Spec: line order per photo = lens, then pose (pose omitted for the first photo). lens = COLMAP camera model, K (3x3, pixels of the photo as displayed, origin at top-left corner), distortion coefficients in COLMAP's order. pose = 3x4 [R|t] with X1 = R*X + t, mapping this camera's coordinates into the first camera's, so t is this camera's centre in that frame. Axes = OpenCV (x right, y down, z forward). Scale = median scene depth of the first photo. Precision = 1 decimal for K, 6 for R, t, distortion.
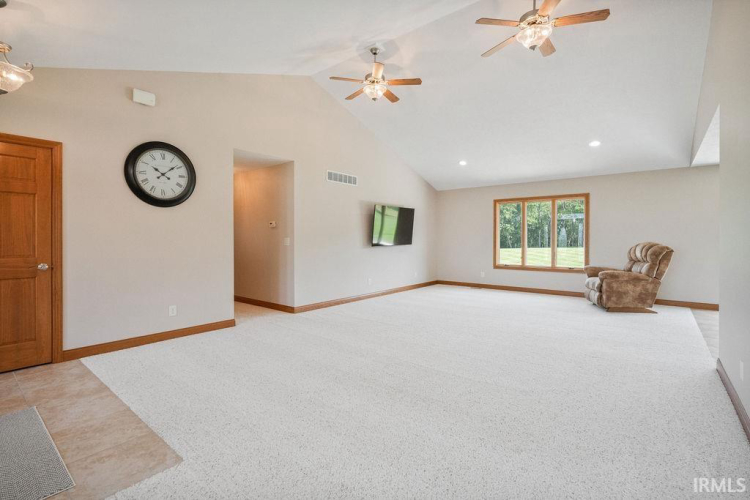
lens RADIAL K [[342.8, 0, 372.9], [0, 342.8, 244.3], [0, 0, 1]] dist [-0.003130, -0.000262]
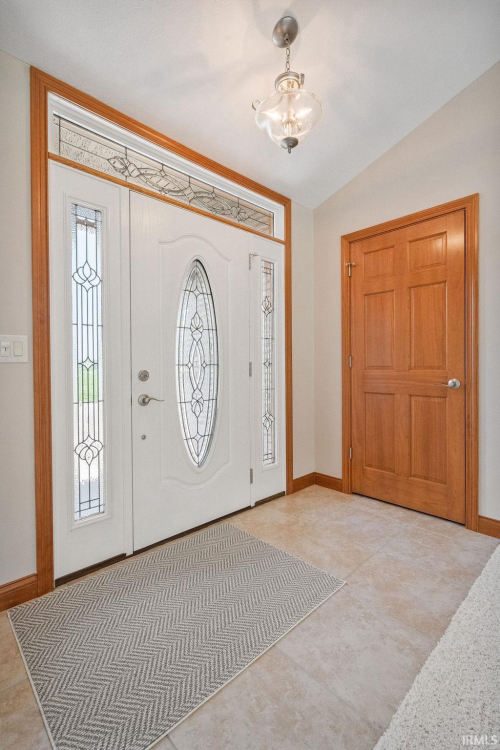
lens RADIAL K [[342.8, 0, 227.0], [0, 342.8, 365.0], [0, 0, 1]] dist [-0.003130, -0.000262]
pose [[-0.133239, 0.002982, -0.991079, -0.215995], [-0.012720, 0.999908, 0.004719, 0.031963], [0.991002, 0.013235, -0.133189, 0.655905]]
